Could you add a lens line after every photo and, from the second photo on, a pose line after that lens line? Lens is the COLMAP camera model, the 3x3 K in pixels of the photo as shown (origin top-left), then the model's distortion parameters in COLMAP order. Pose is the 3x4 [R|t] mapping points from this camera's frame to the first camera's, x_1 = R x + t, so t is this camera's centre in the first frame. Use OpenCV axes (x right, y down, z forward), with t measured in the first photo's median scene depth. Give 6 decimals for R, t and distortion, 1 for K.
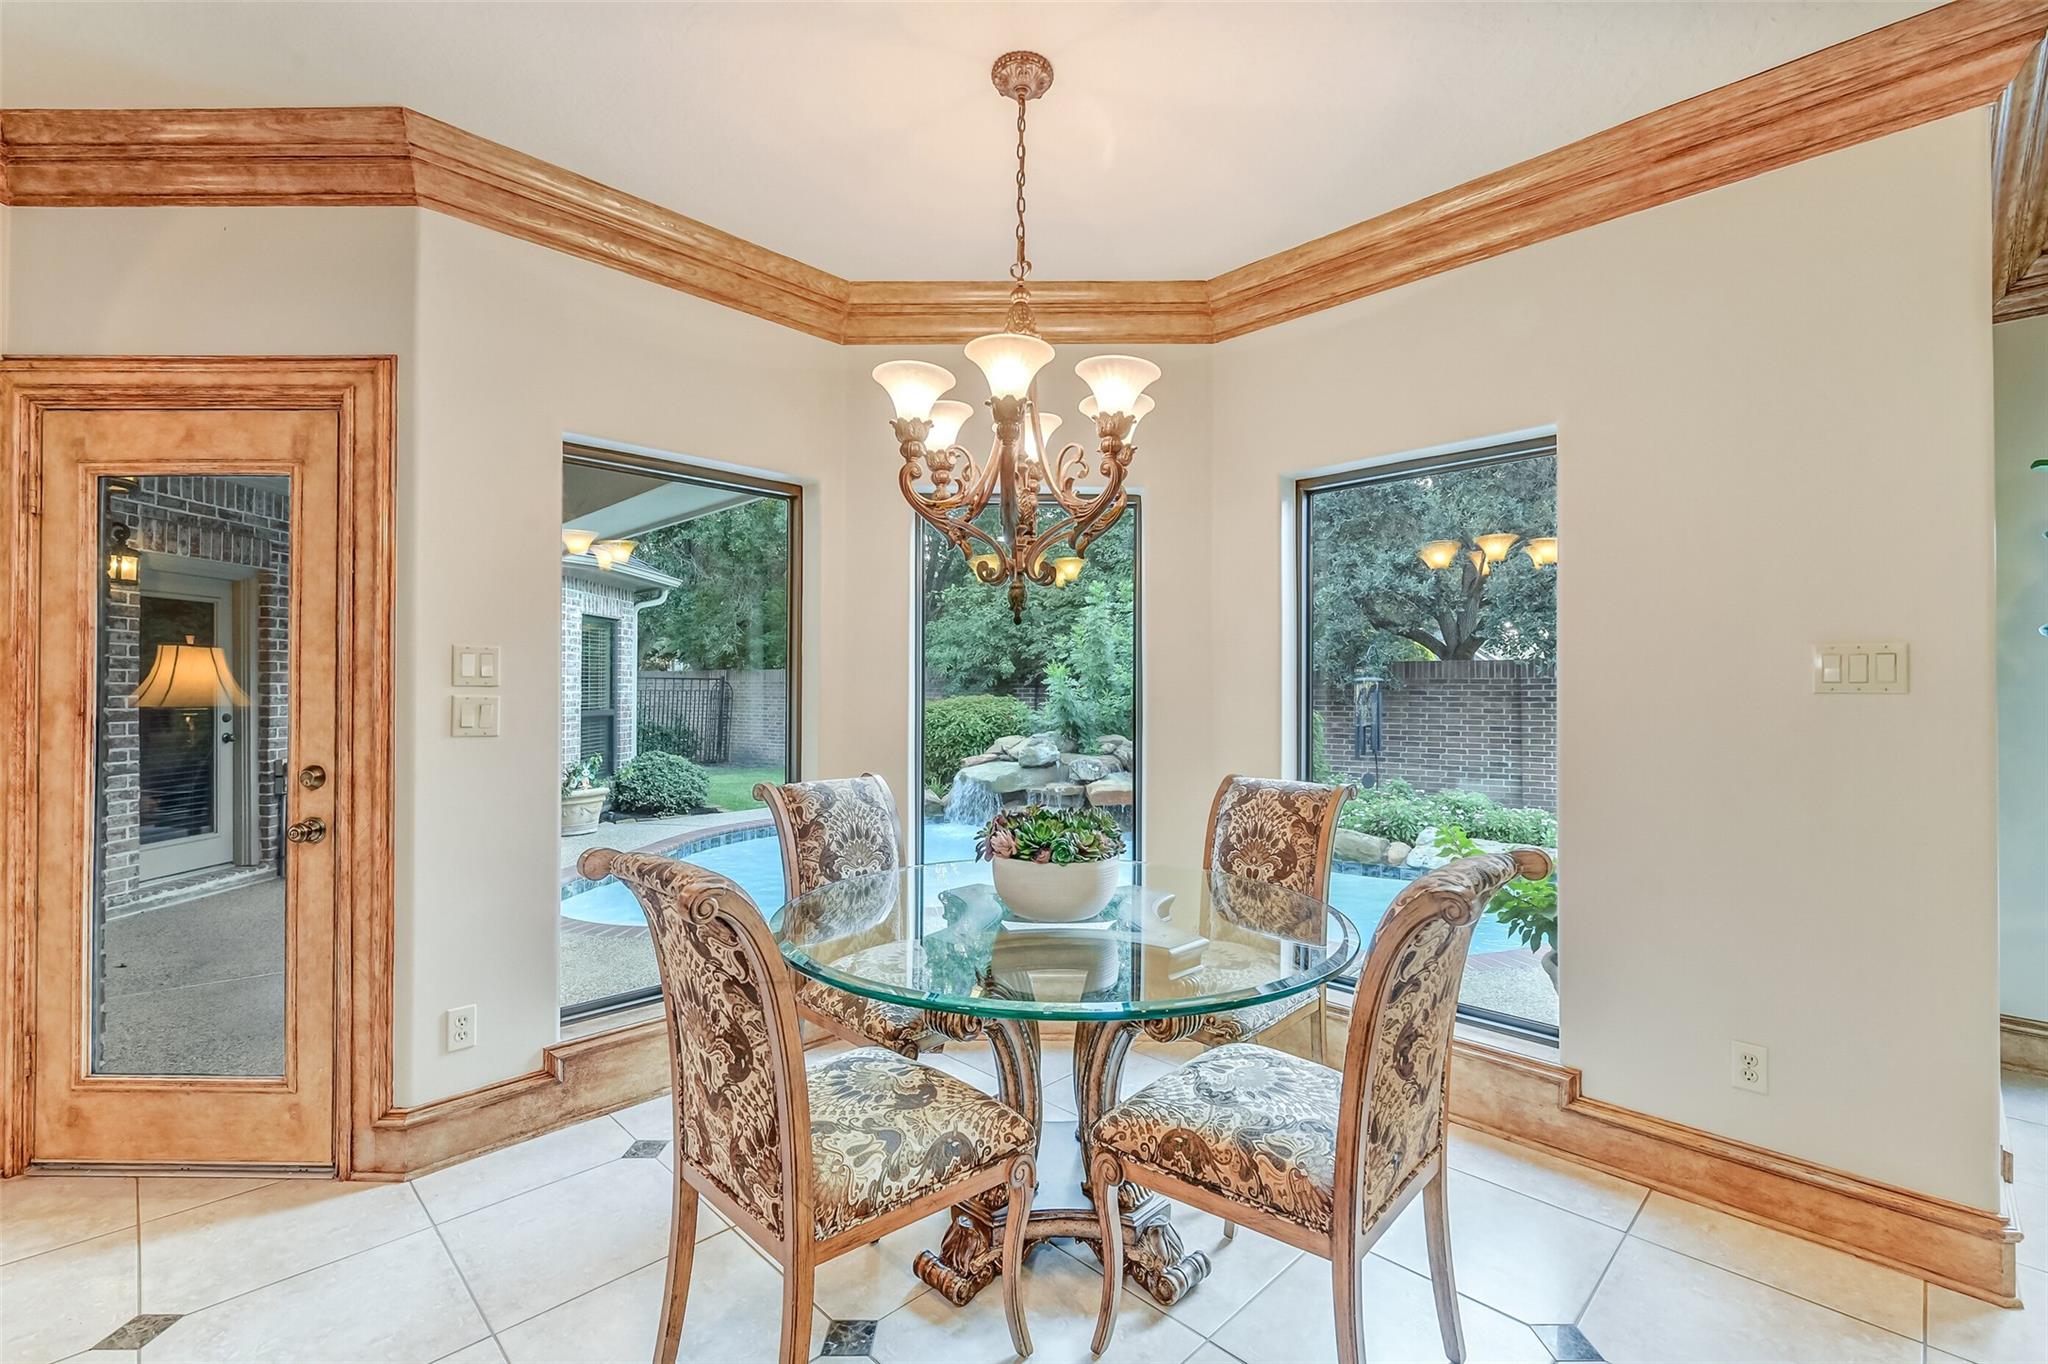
lens RADIAL K [[890.9, 0, 1024.0], [0, 890.9, 682.0], [0, 0, 1]] dist [0.001098, -0.000135]
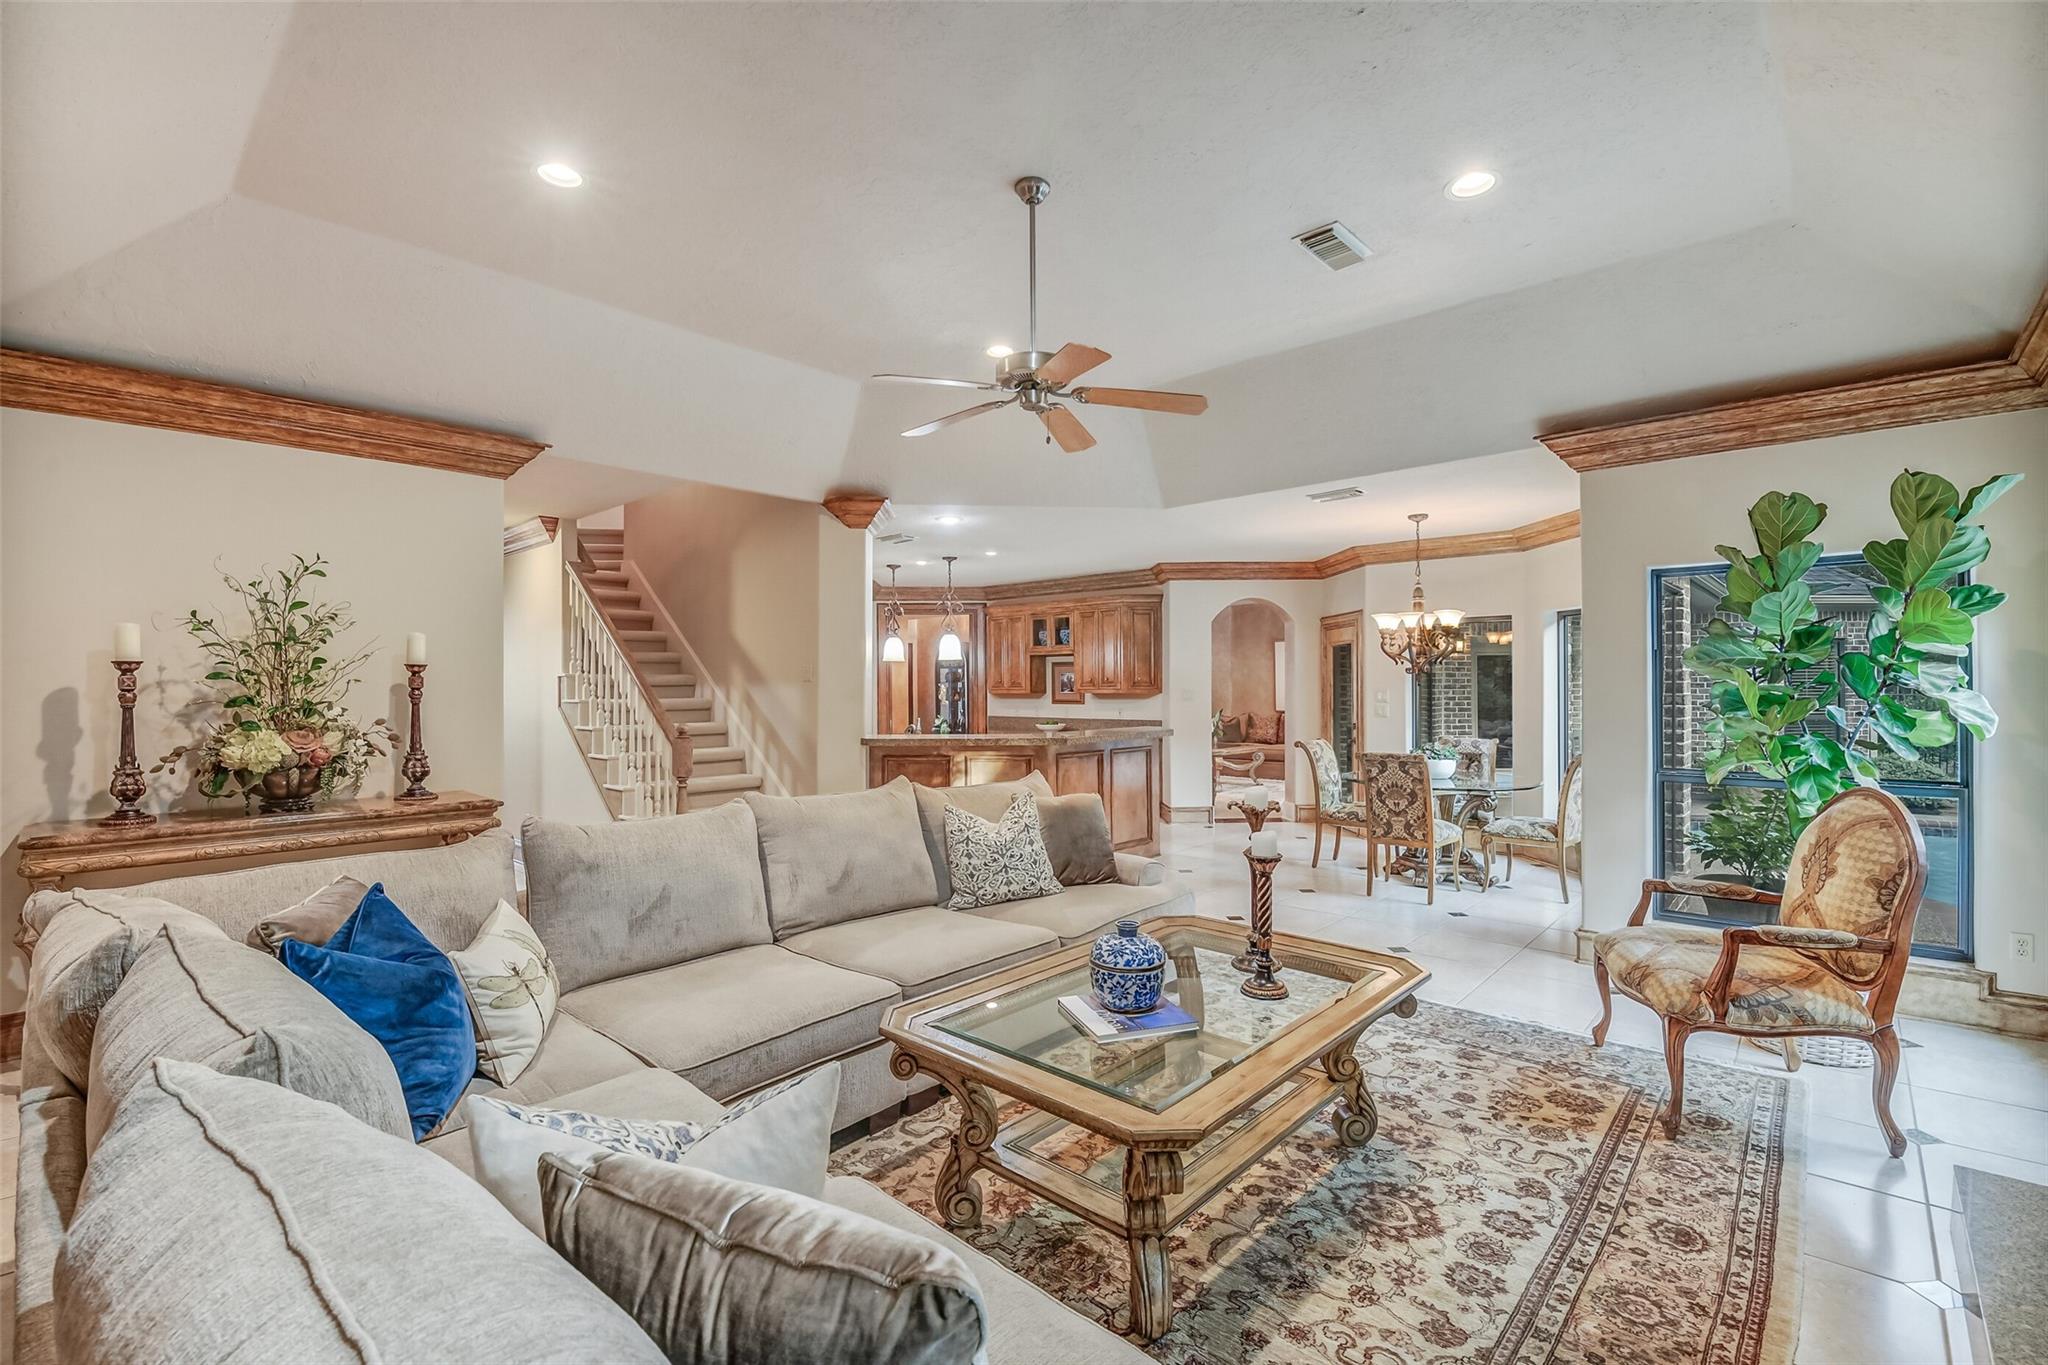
lens RADIAL K [[895.2, 0, 1028.6], [0, 895.2, 686.7], [0, 0, 1]] dist [0.001474, -0.000057]
pose [[0.045098, -0.003322, -0.998977, 2.821214], [0.011440, 0.999931, -0.002808, -0.061215], [0.998917, -0.011302, 0.045133, -0.507257]]
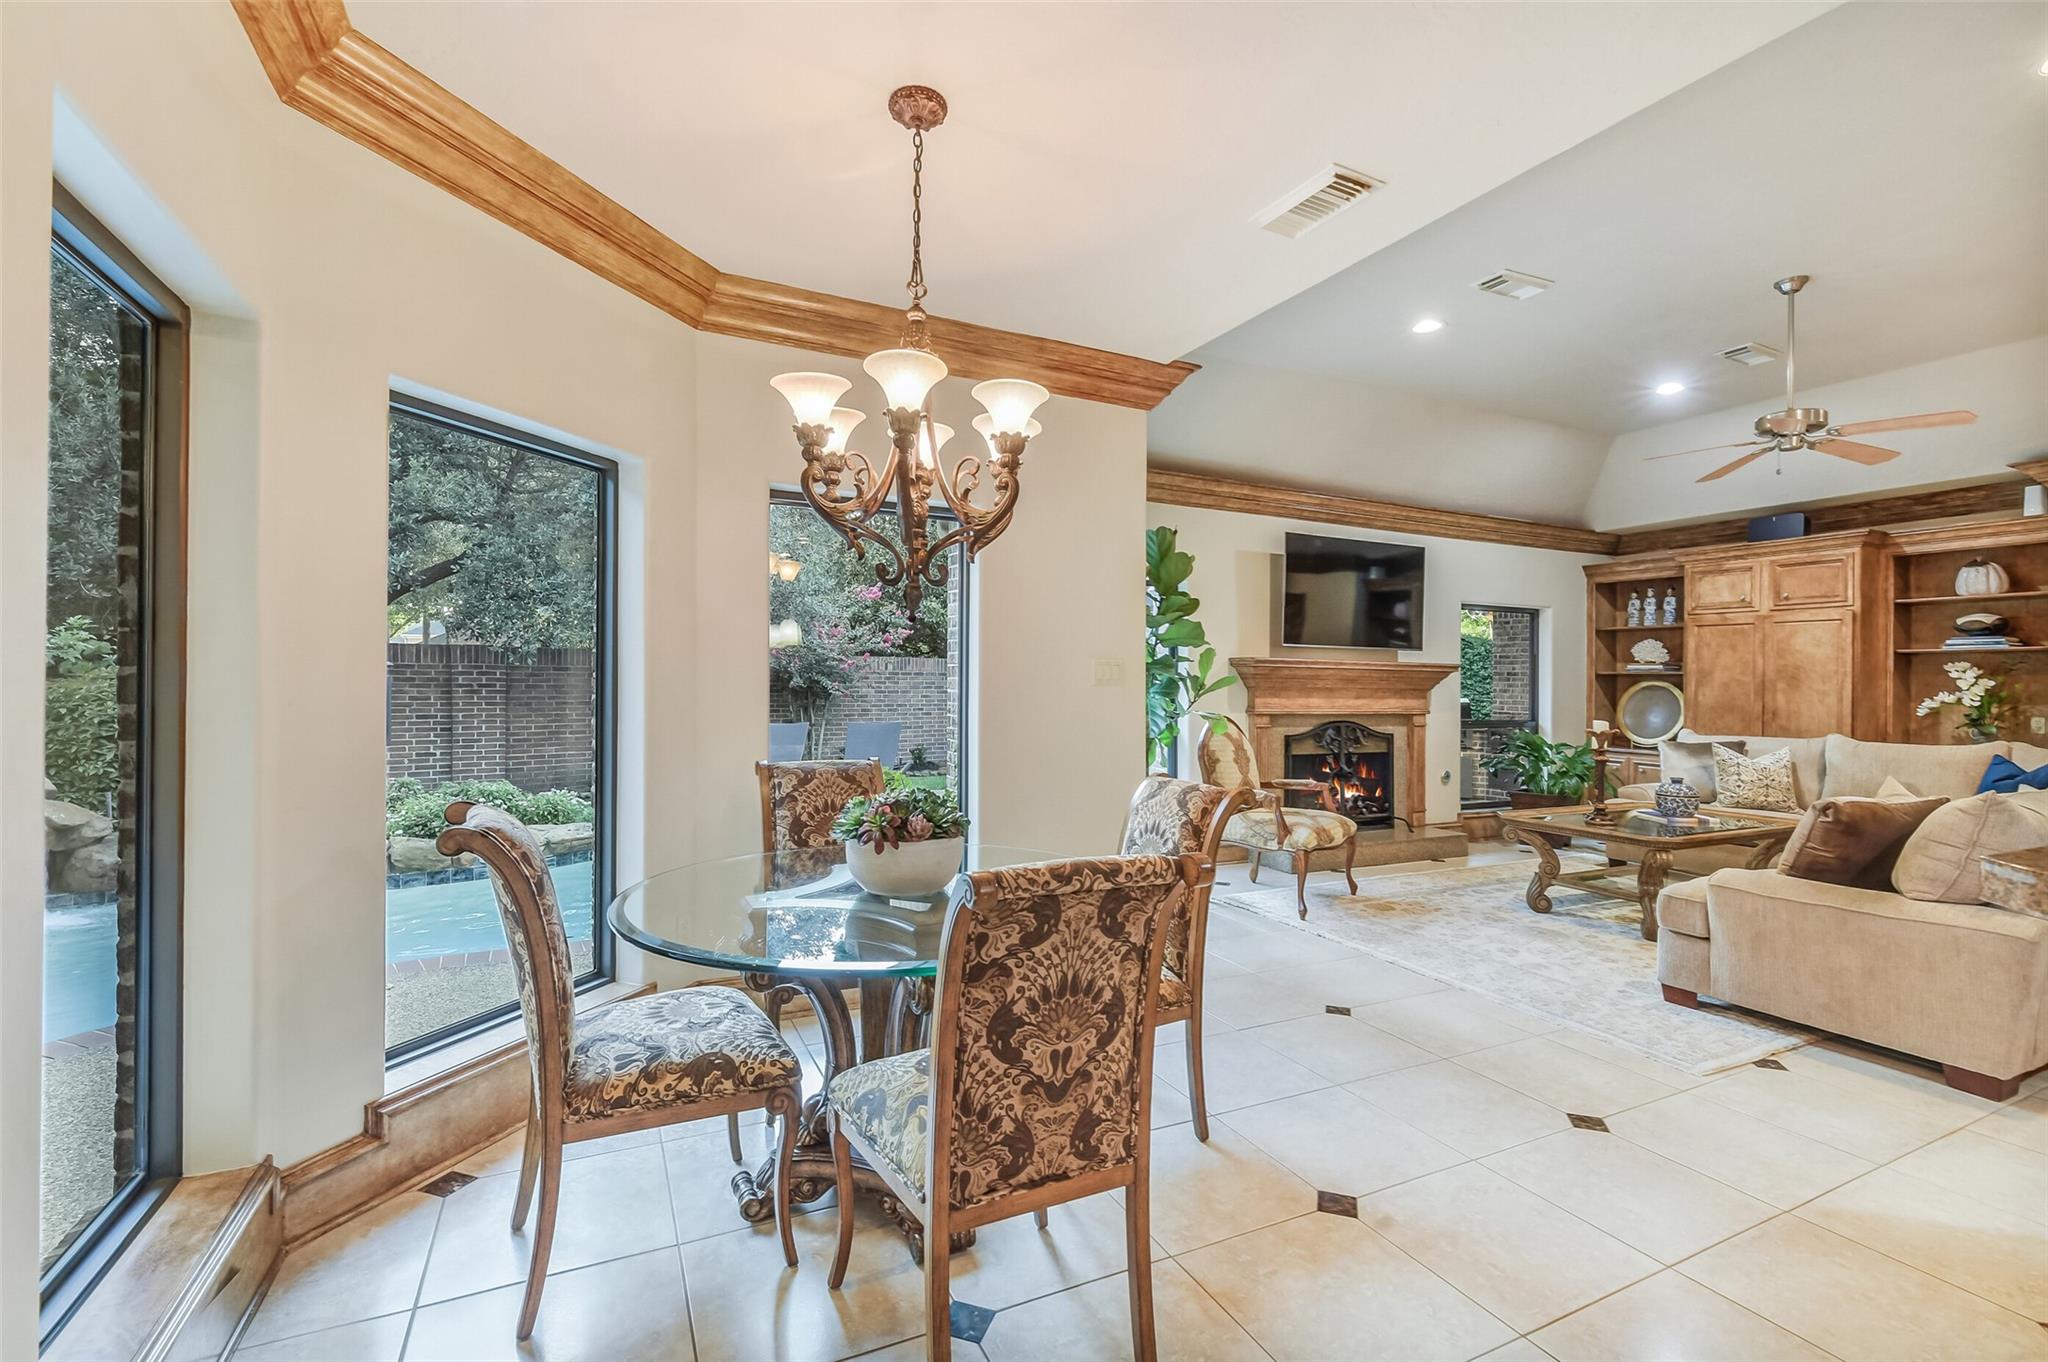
lens RADIAL K [[901.7, 0, 1030.8], [0, 901.7, 673.8], [0, 0, 1]] dist [0.000362, -0.001198]
pose [[0.322074, 0.010357, 0.946658, -0.864168], [-0.017675, 0.999832, -0.004925, 0.000745], [-0.946549, -0.015146, 0.322203, 0.453411]]
